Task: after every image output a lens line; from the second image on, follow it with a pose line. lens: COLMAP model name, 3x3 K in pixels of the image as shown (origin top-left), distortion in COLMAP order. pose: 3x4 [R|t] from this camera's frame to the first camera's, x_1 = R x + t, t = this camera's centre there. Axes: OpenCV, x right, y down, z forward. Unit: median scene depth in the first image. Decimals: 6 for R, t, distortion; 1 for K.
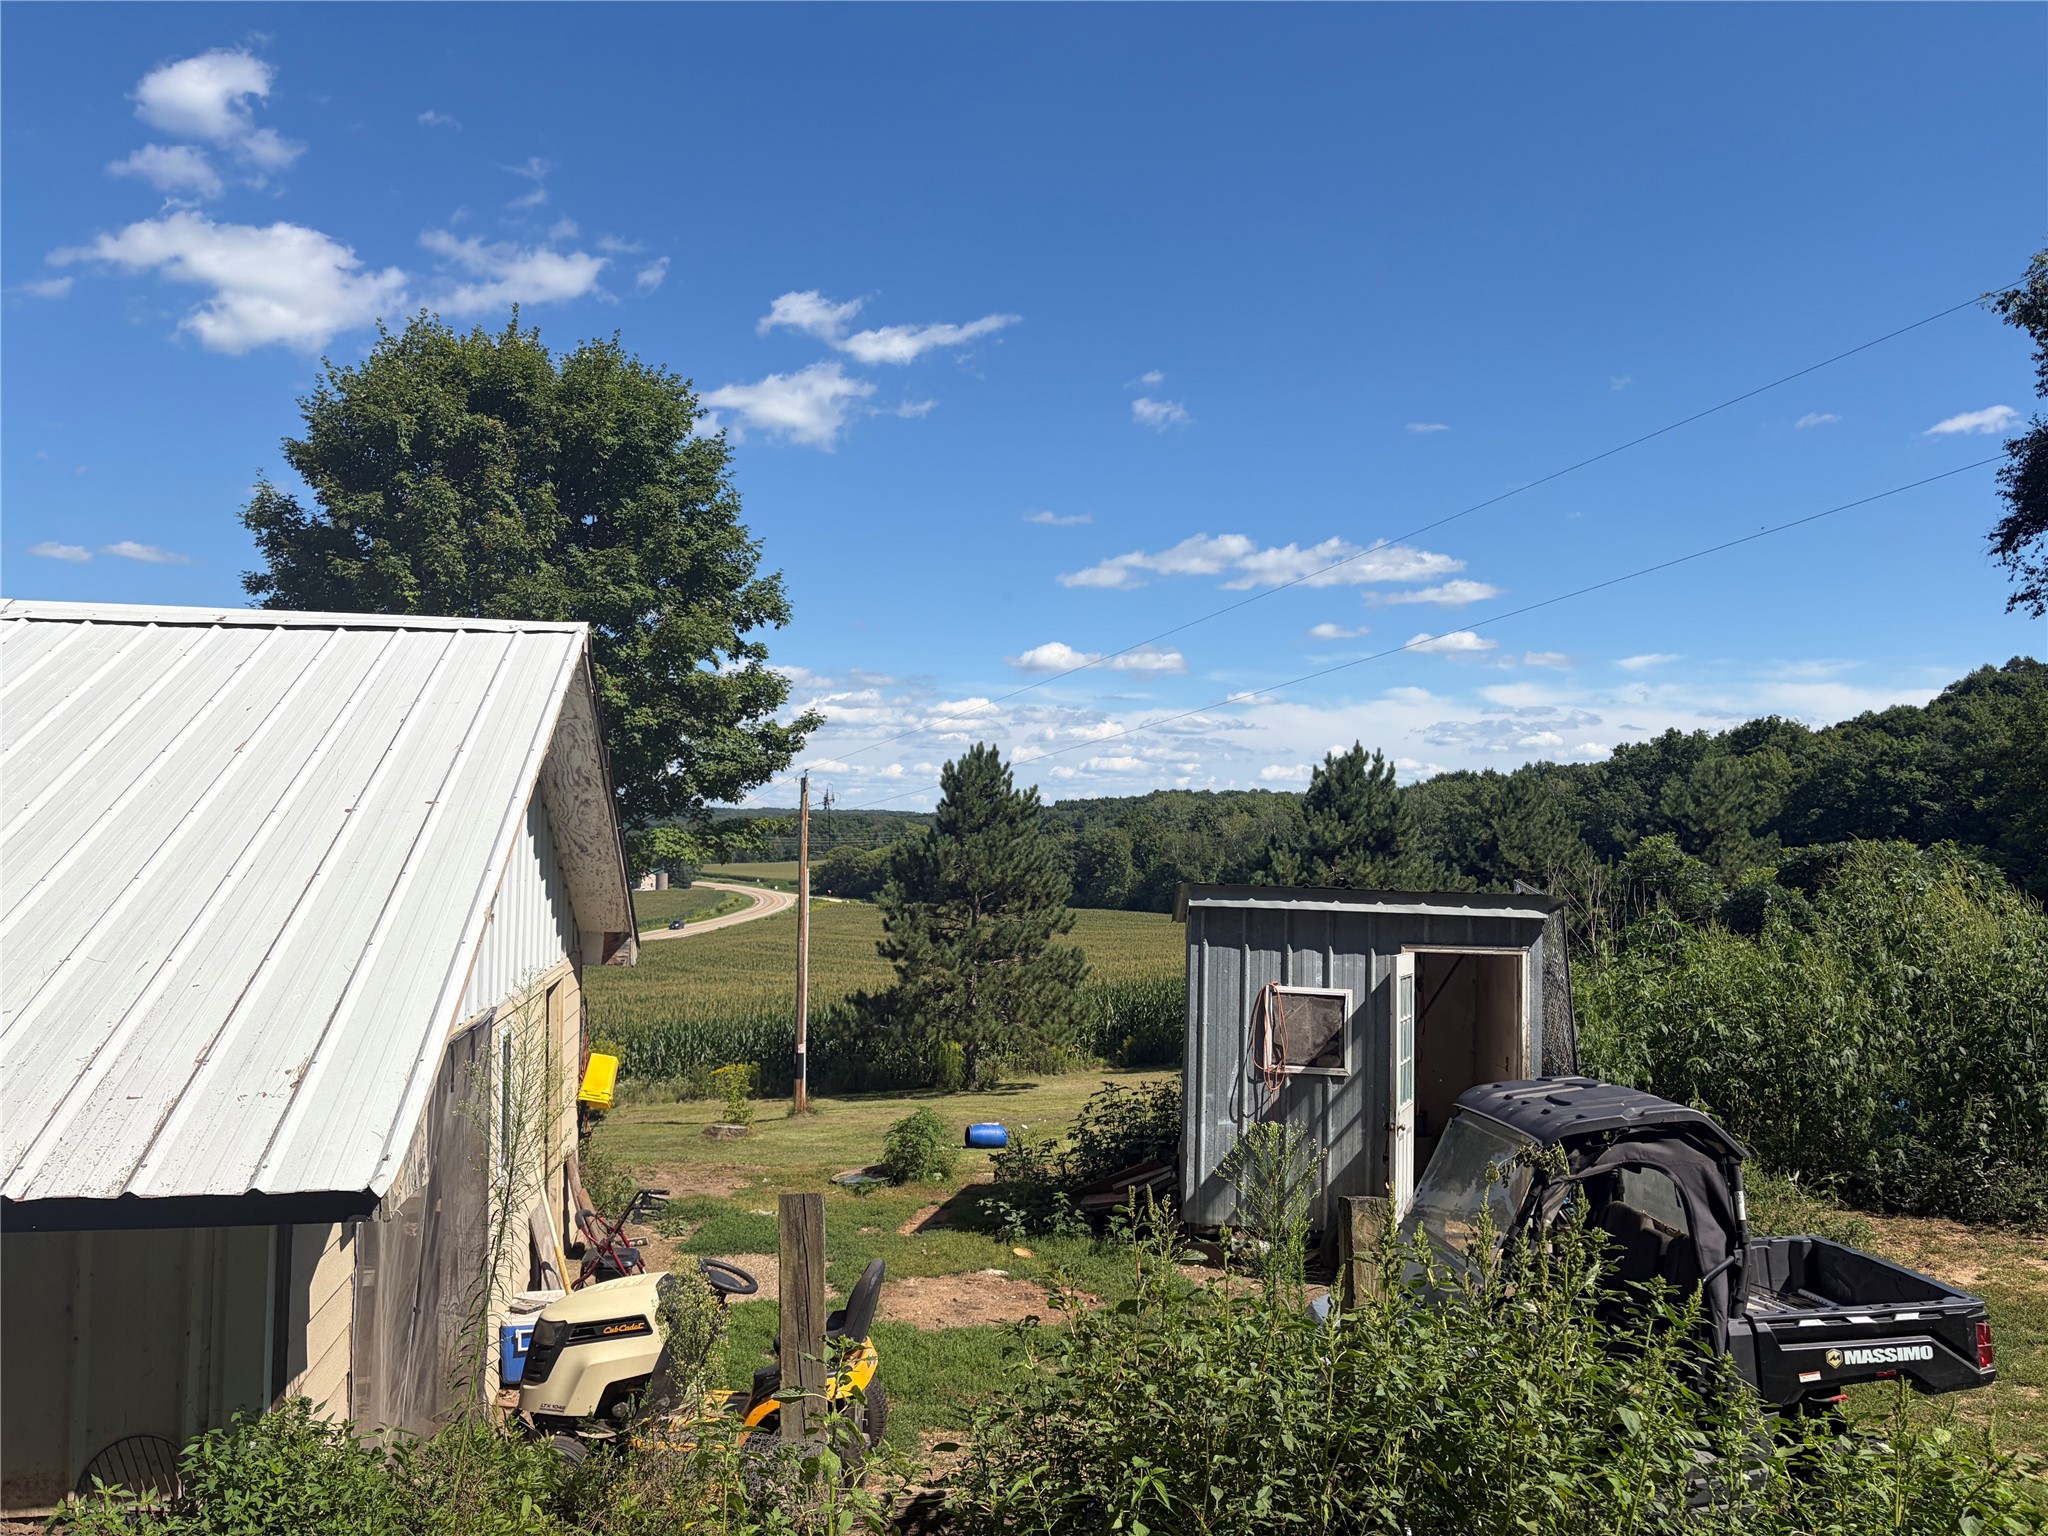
lens RADIAL K [[1525.2, 0, 1008.0], [0, 1525.2, 757.3], [0, 0, 1]] dist [0.066479, -0.070804]
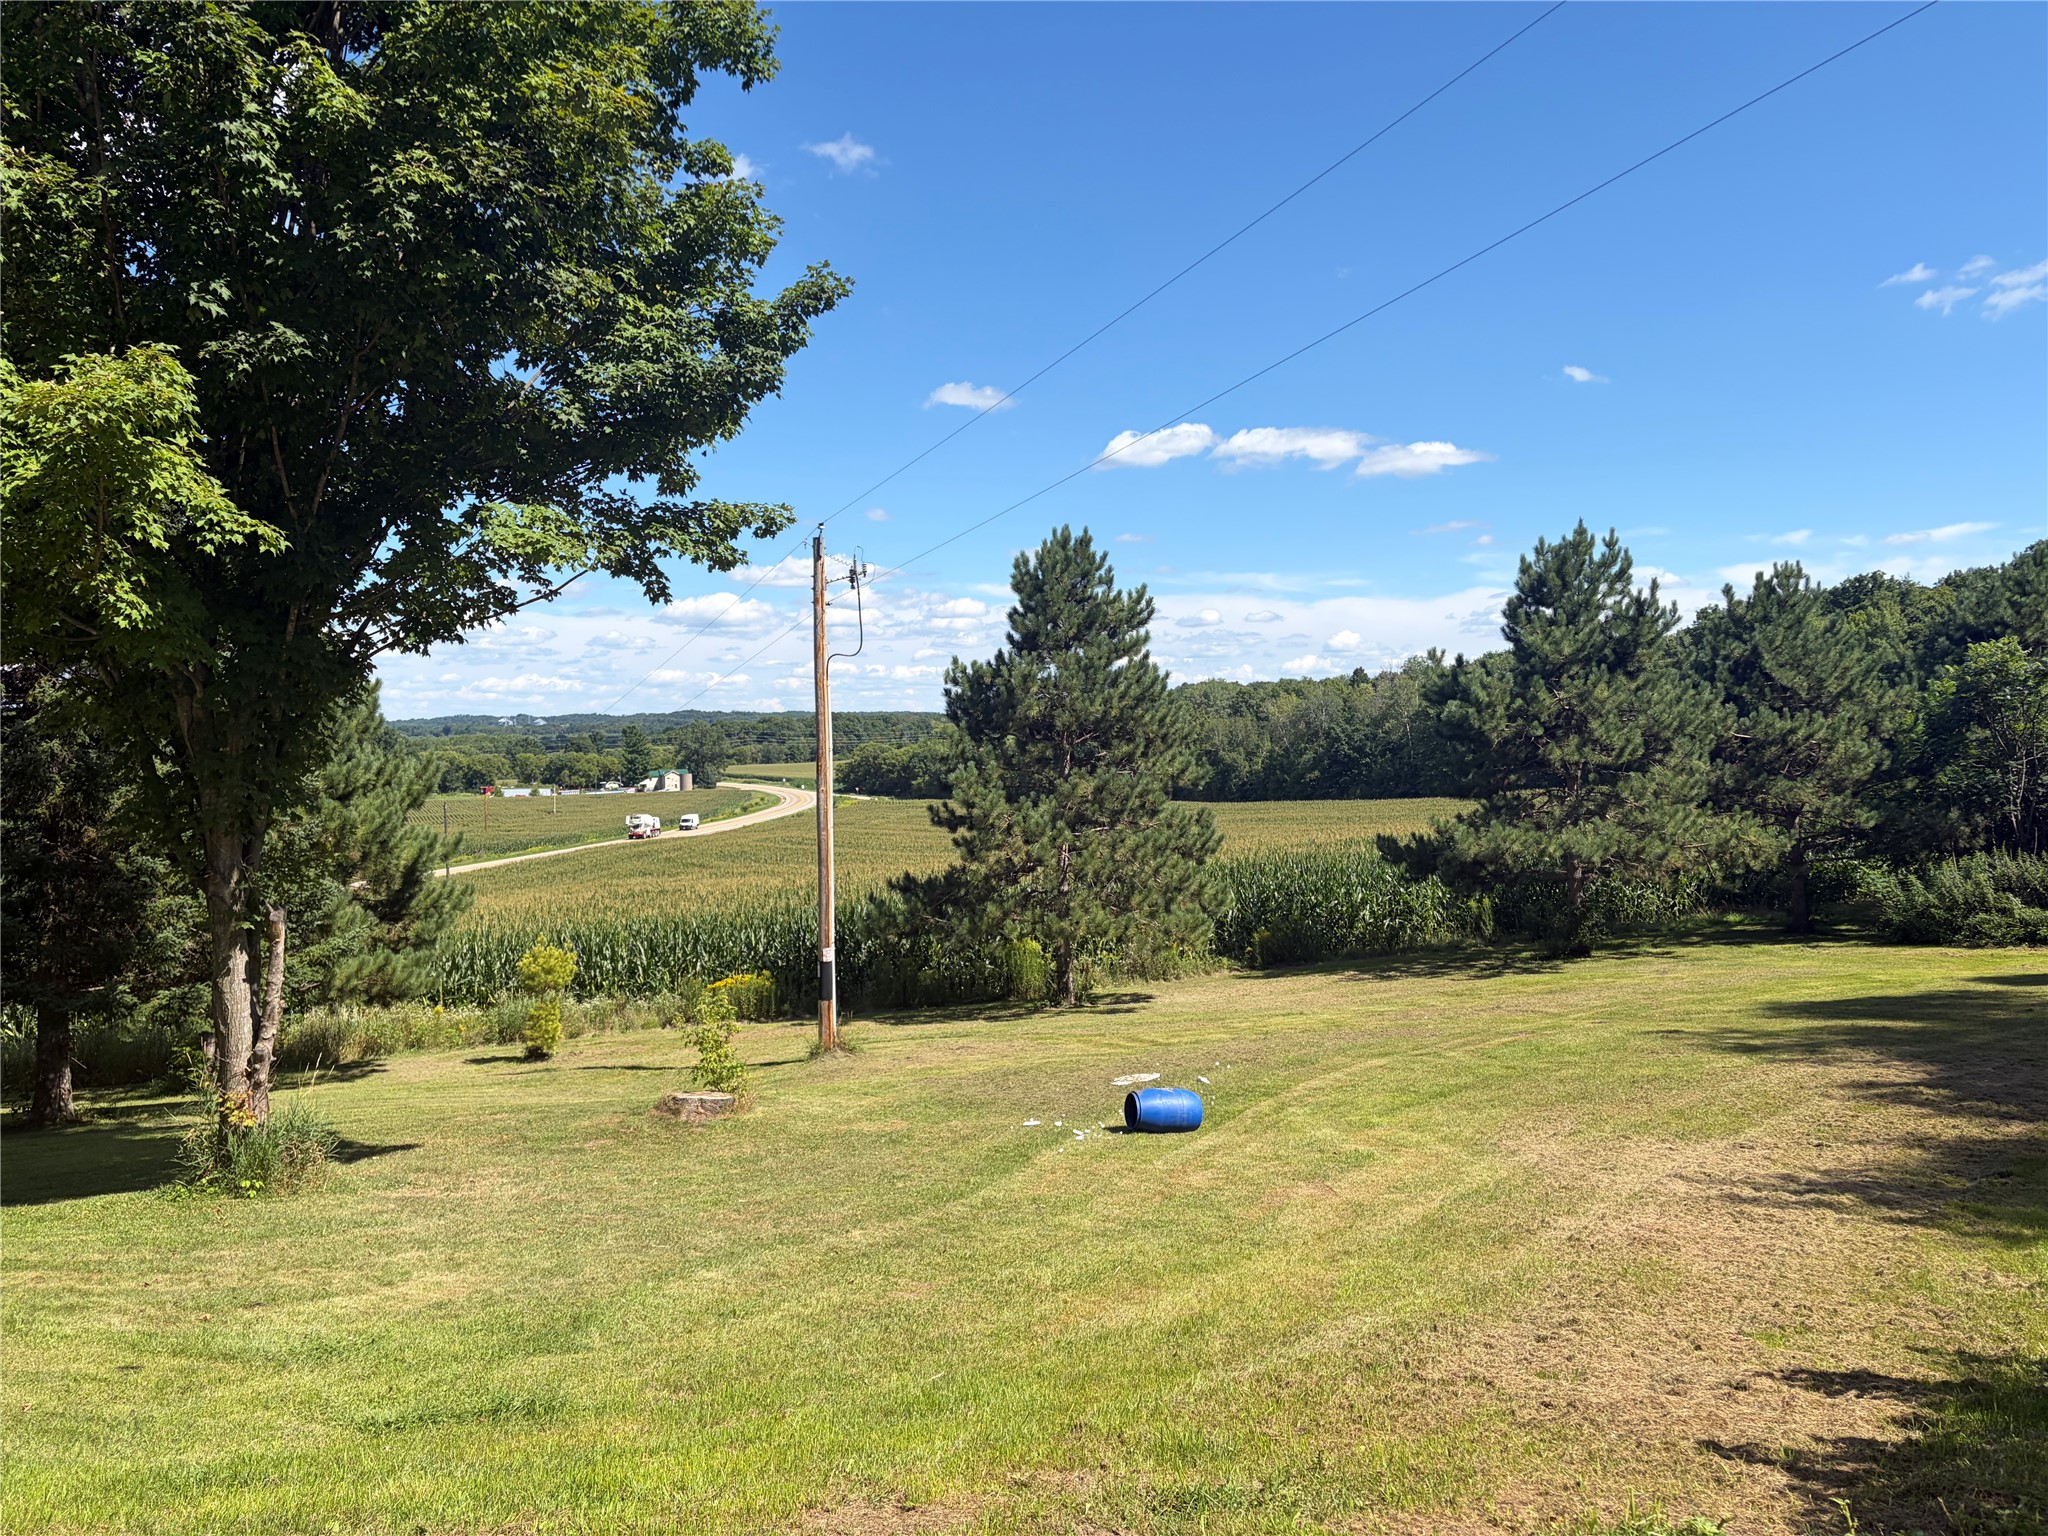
lens RADIAL K [[1525.2, 0, 1011.6], [0, 1525.2, 769.9], [0, 0, 1]] dist [0.066479, -0.070804]
pose [[0.999688, -0.020297, -0.014535, -0.035090], [0.021321, 0.997014, 0.074216, 0.050188], [0.012985, -0.074502, 0.997136, 0.276311]]
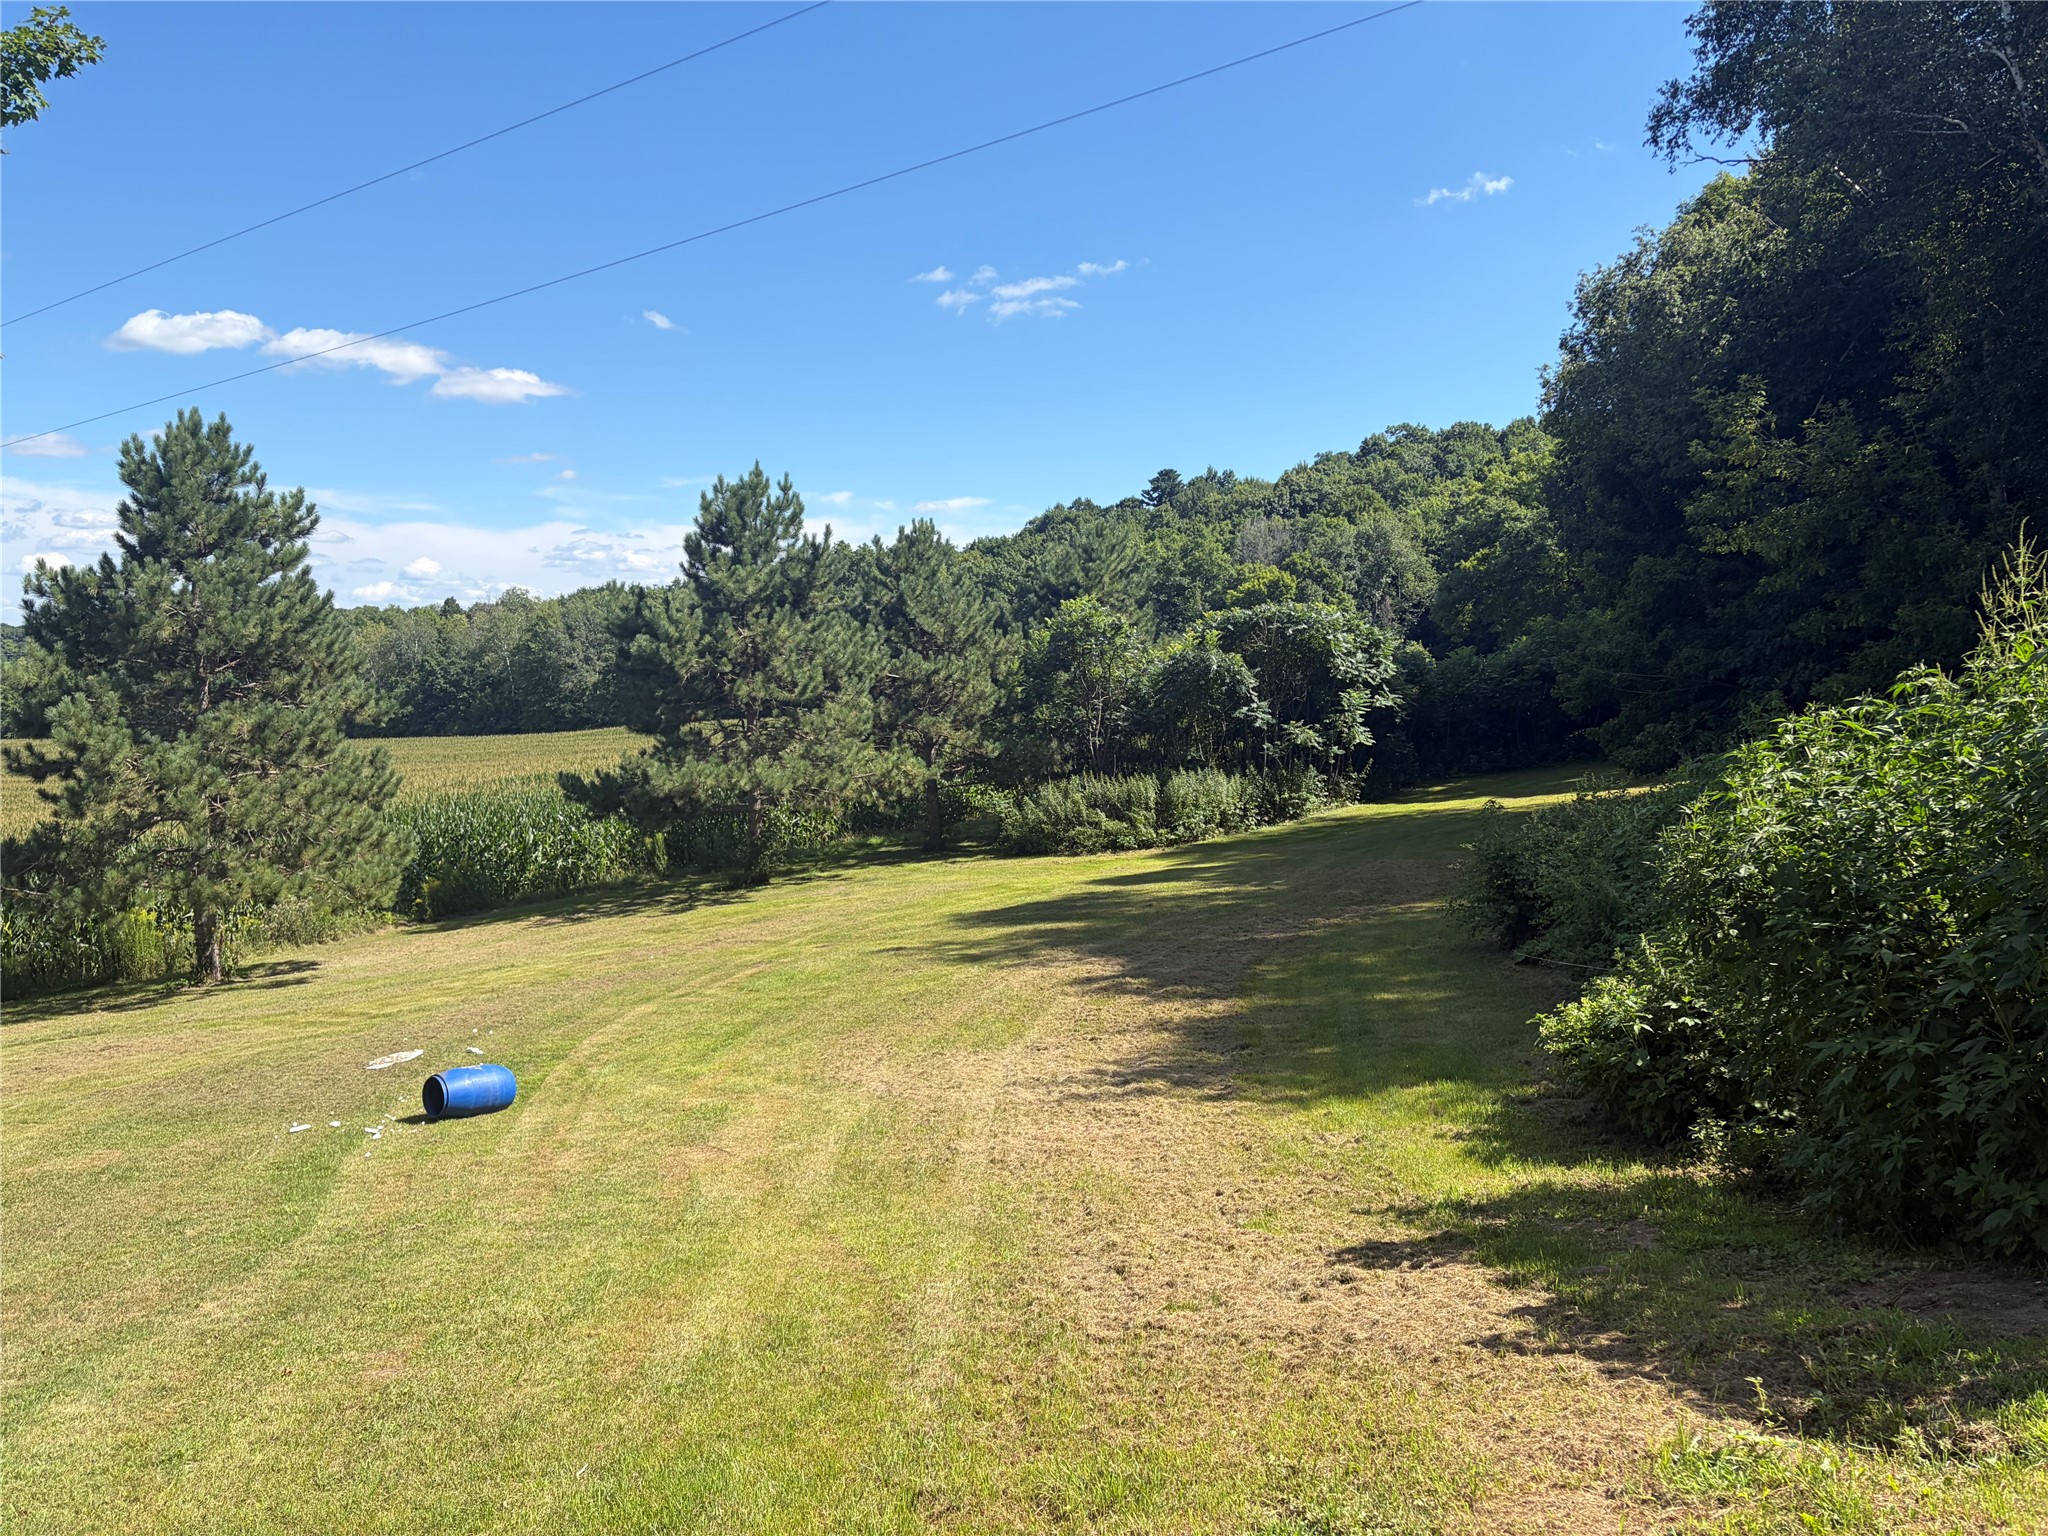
lens RADIAL K [[1525.2, 0, 1008.7], [0, 1525.2, 778.0], [0, 0, 1]] dist [0.066479, -0.070804]
pose [[0.845801, -0.043532, 0.531720, -0.075735], [-0.024344, 0.992478, 0.119978, 0.052299], [-0.532943, -0.114421, 0.838379, 0.309551]]
